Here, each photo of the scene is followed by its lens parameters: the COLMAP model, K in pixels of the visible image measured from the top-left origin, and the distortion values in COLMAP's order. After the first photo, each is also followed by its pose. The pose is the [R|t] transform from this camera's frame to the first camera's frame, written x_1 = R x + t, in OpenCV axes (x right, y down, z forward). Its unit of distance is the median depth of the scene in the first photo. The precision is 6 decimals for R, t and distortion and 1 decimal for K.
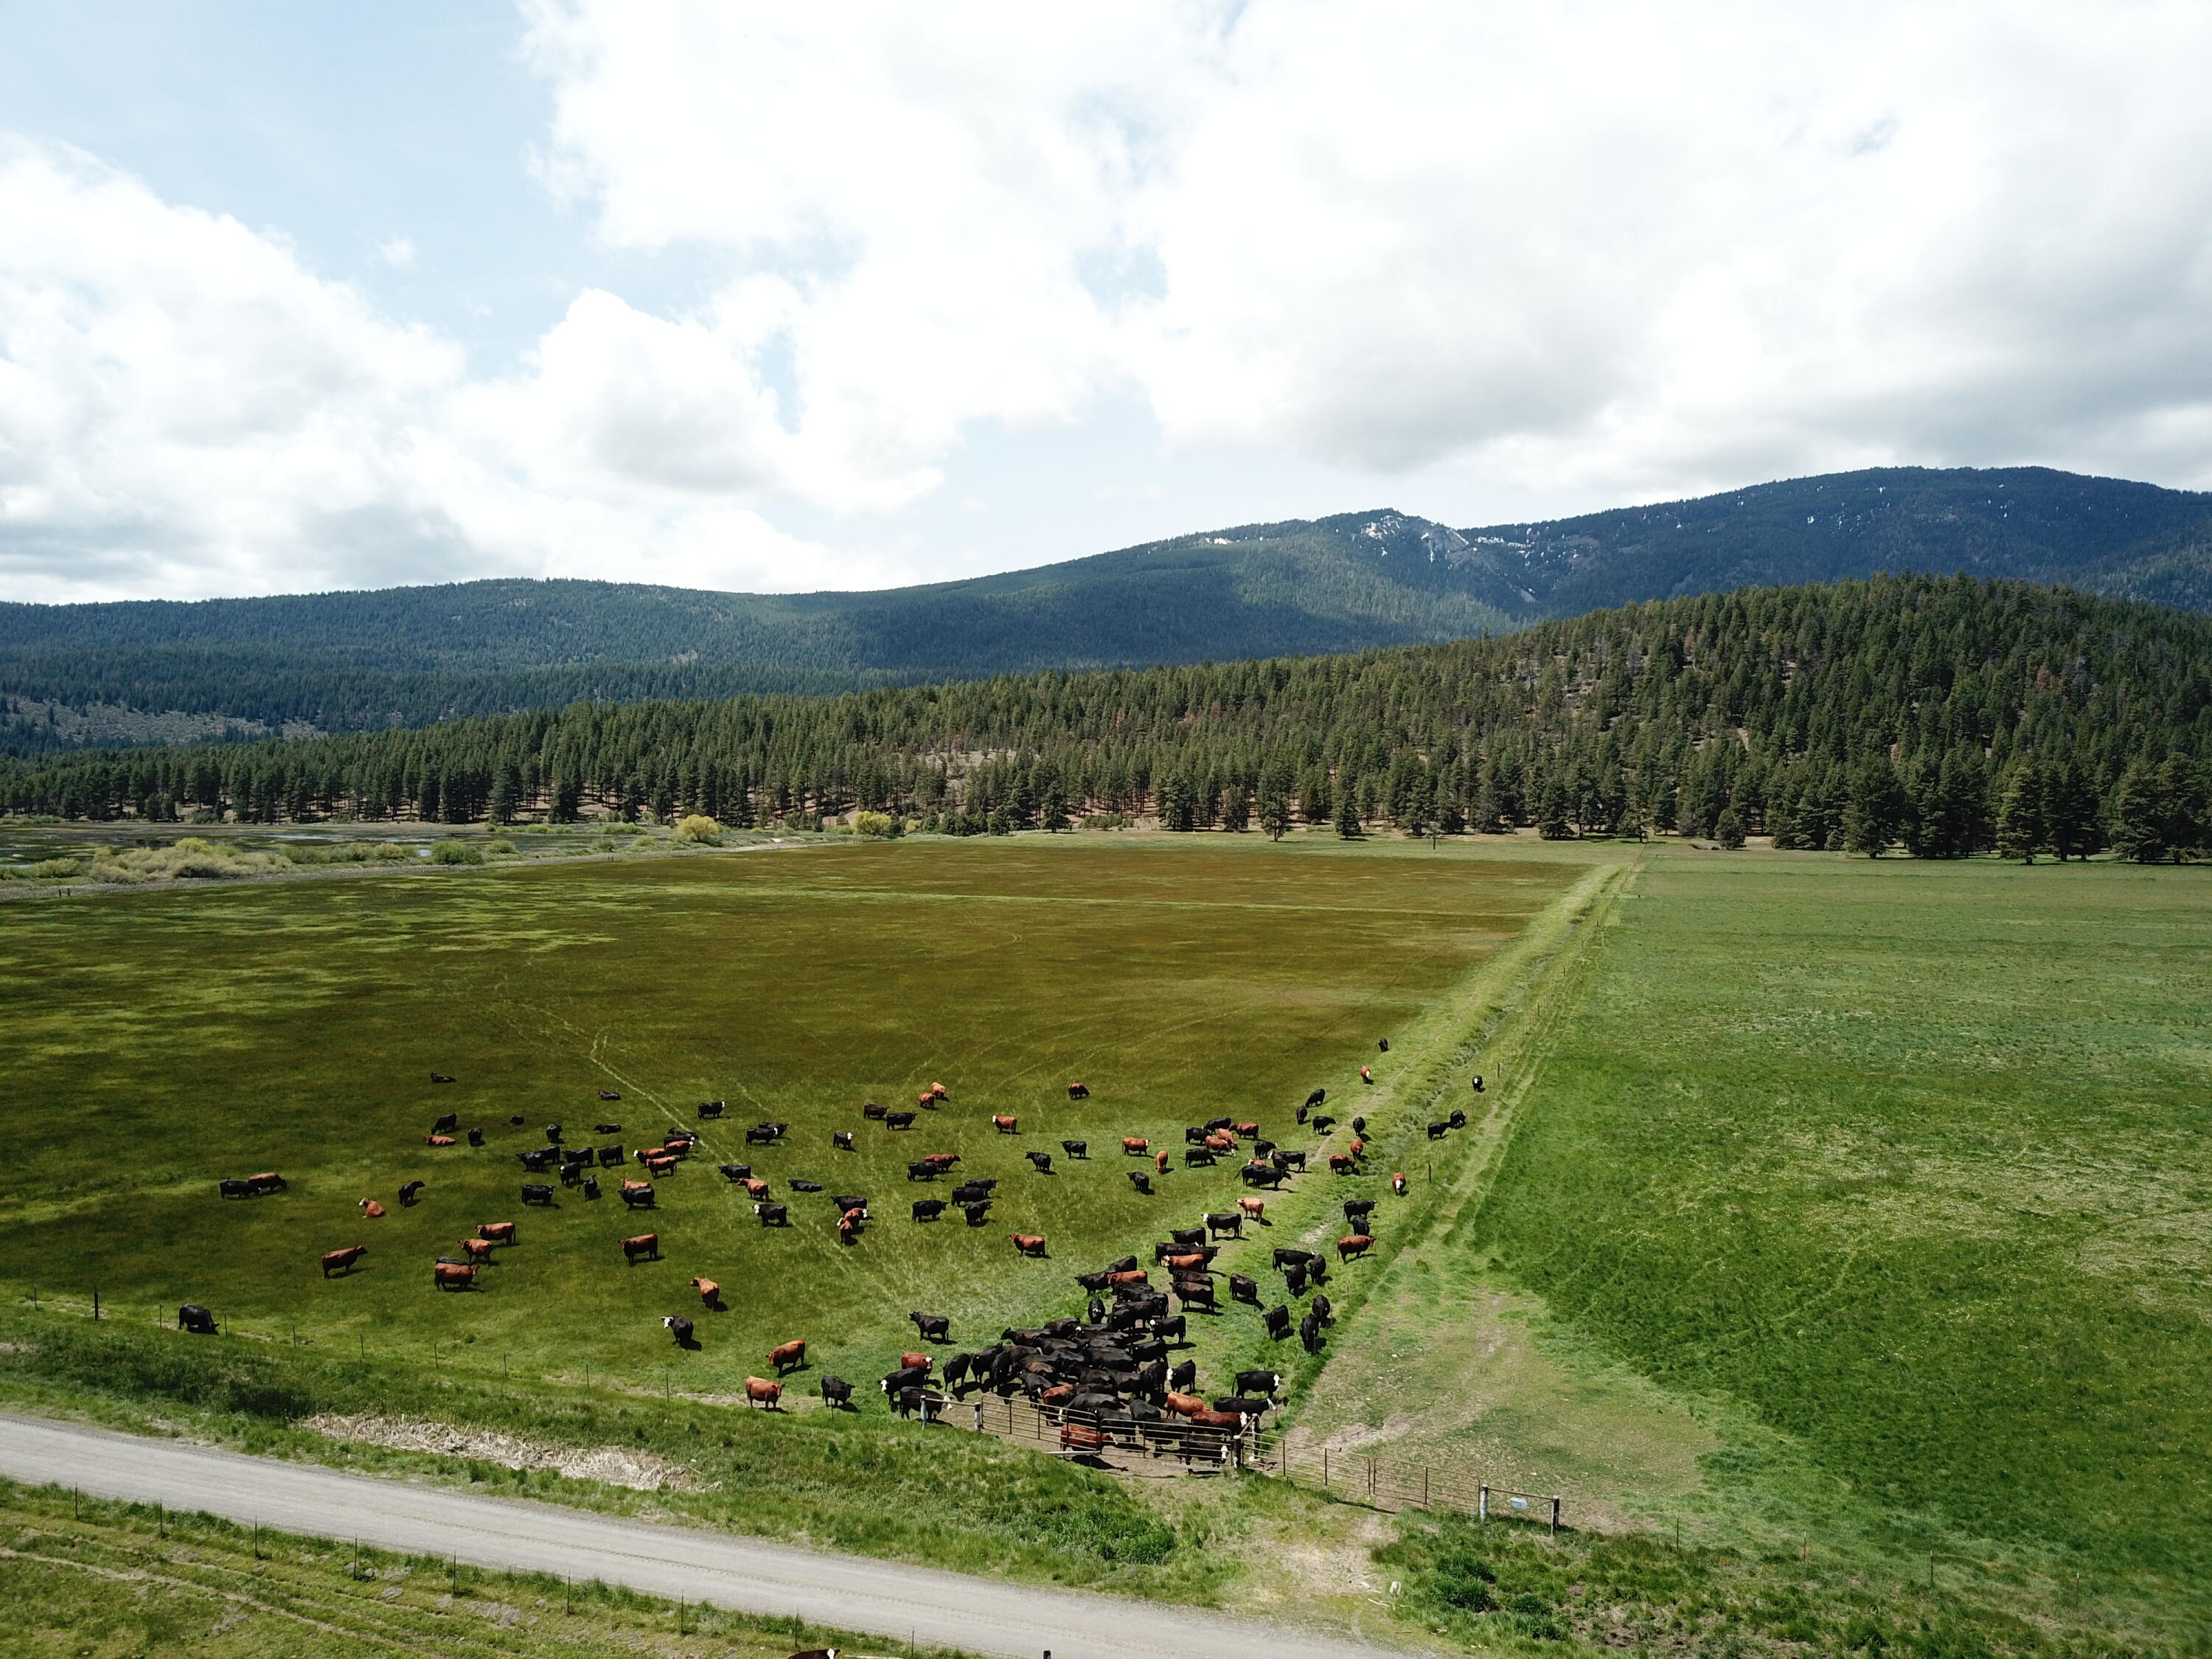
lens RADIAL K [[1589.8, 0, 1139.4], [0, 1589.8, 758.1], [0, 0, 1]] dist [-0.009183, -0.008911]
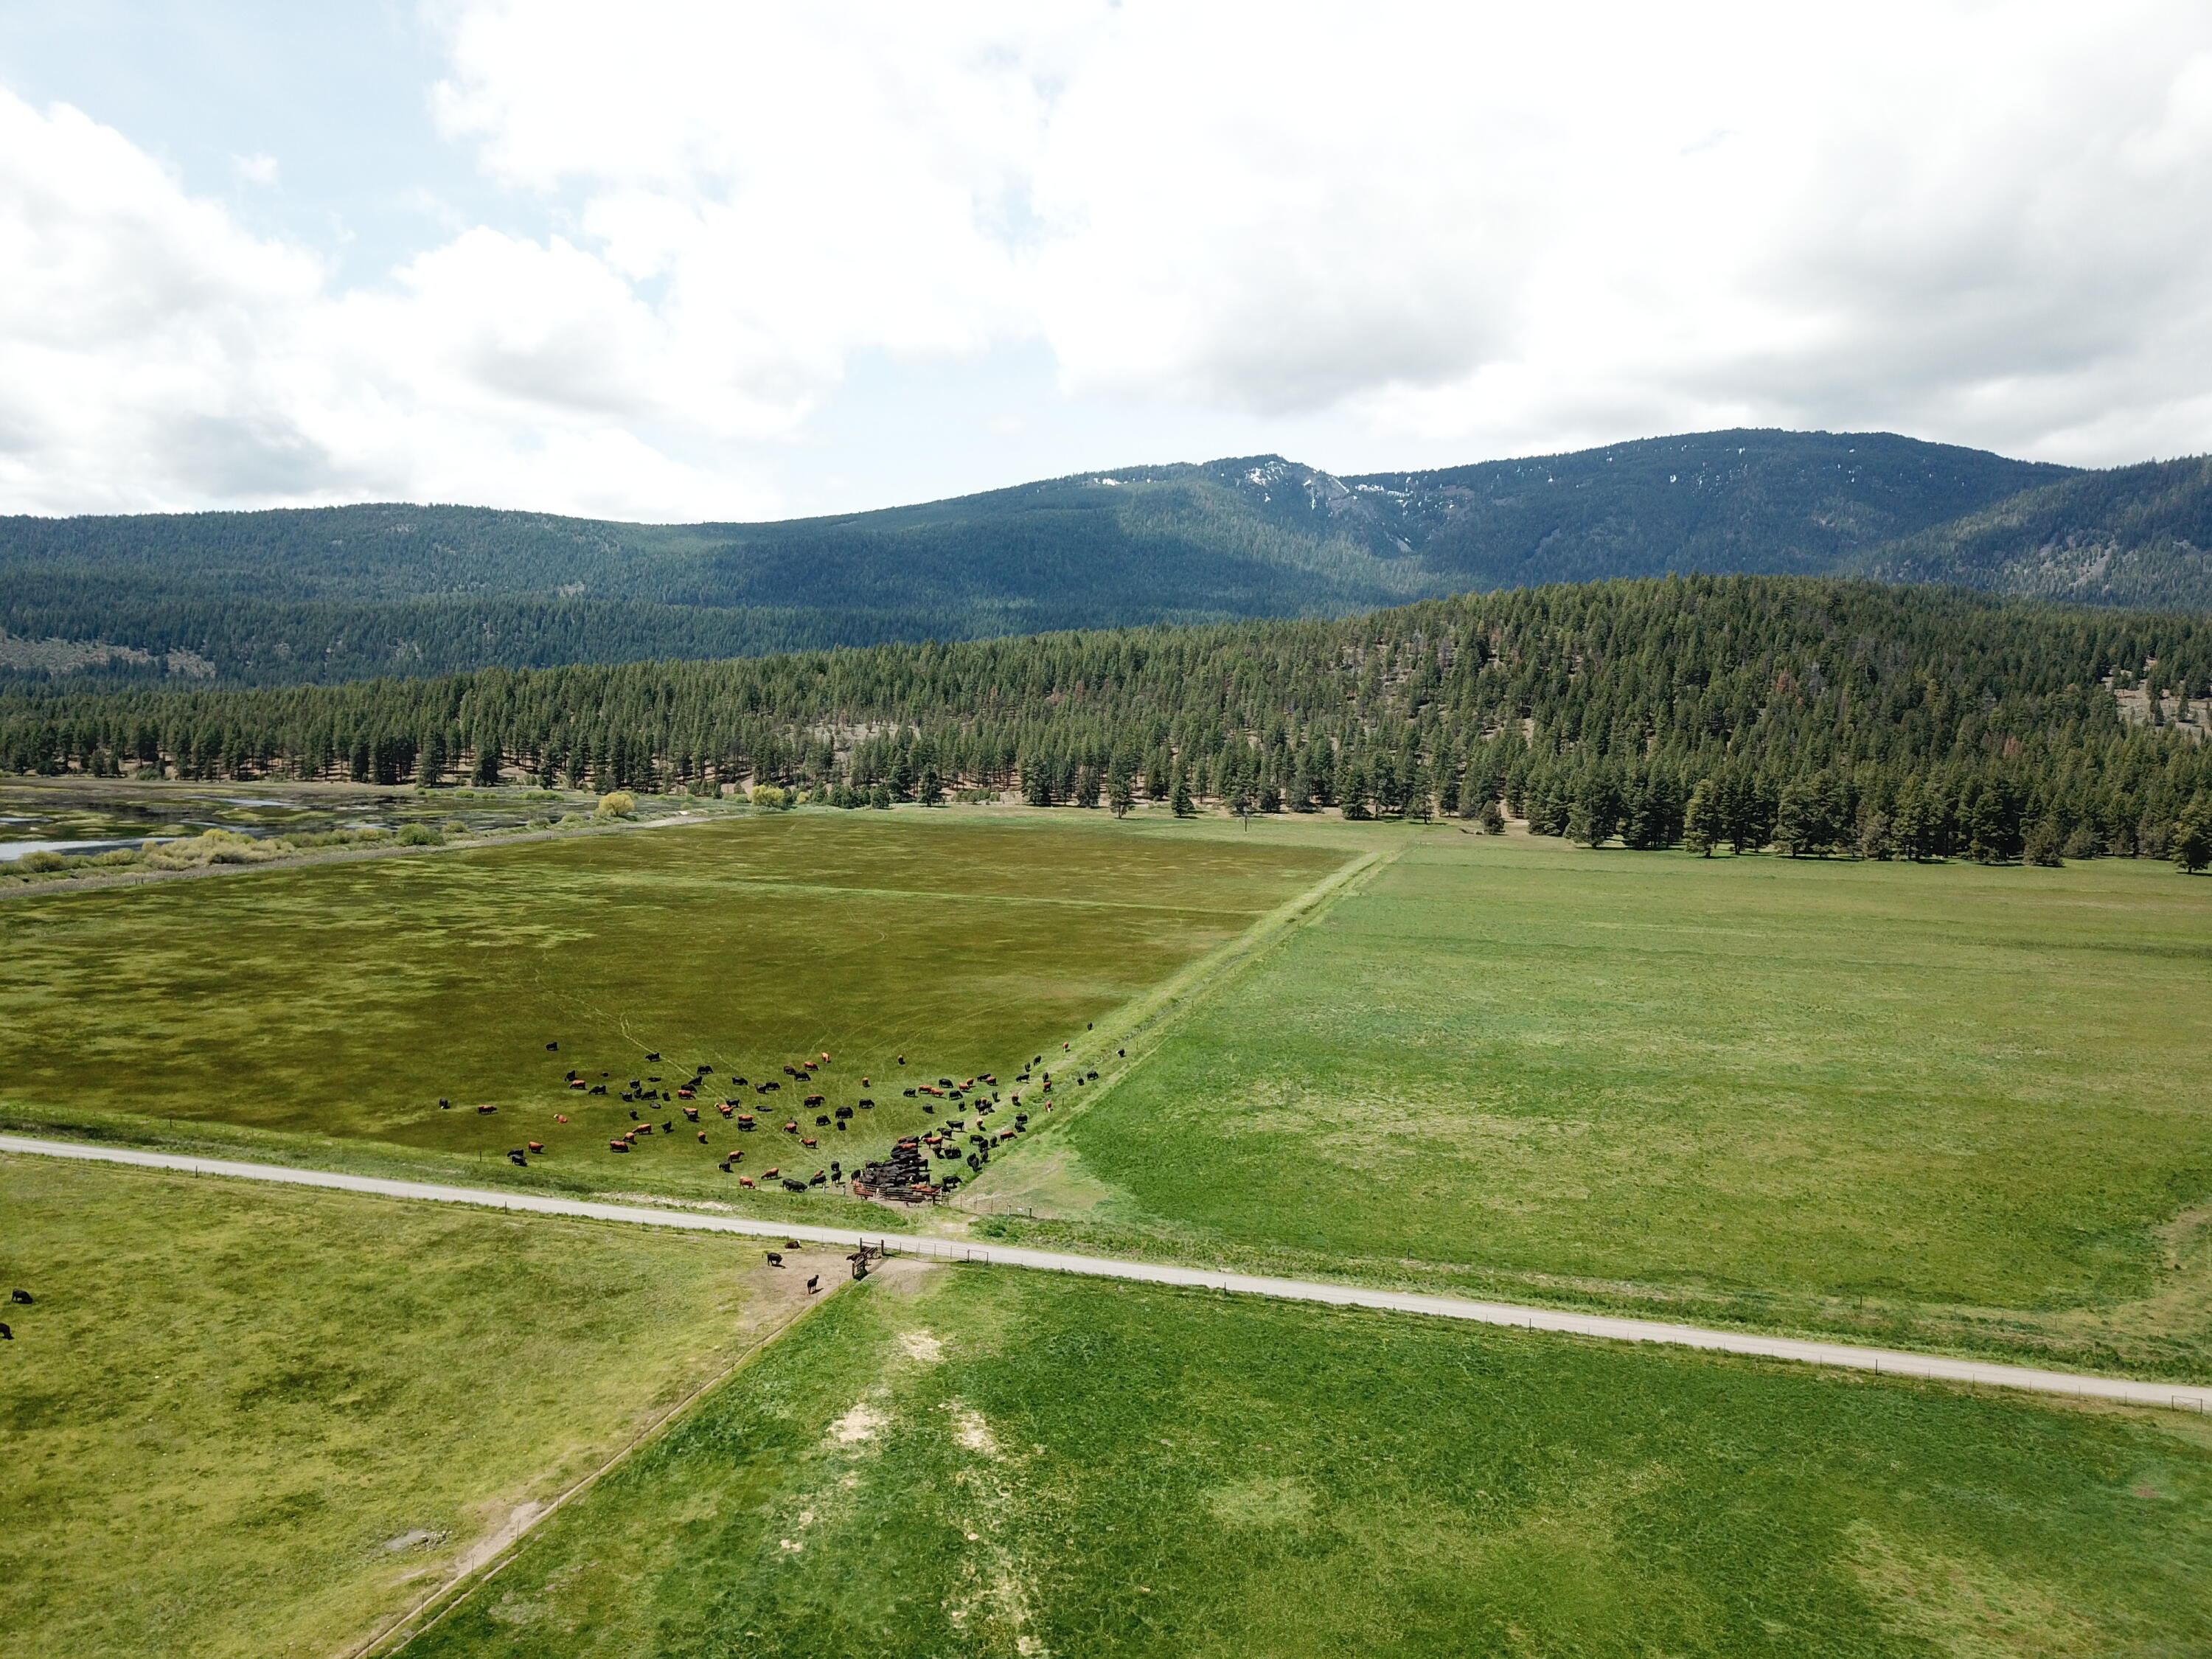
lens RADIAL K [[1580.1, 0, 1109.5], [0, 1580.1, 769.1], [0, 0, 1]] dist [-0.028051, 0.001401]
pose [[0.998550, 0.011938, 0.052495, 0.013928], [-0.014508, 0.998700, 0.048864, -0.030876], [-0.051843, -0.049555, 0.997425, -0.116029]]
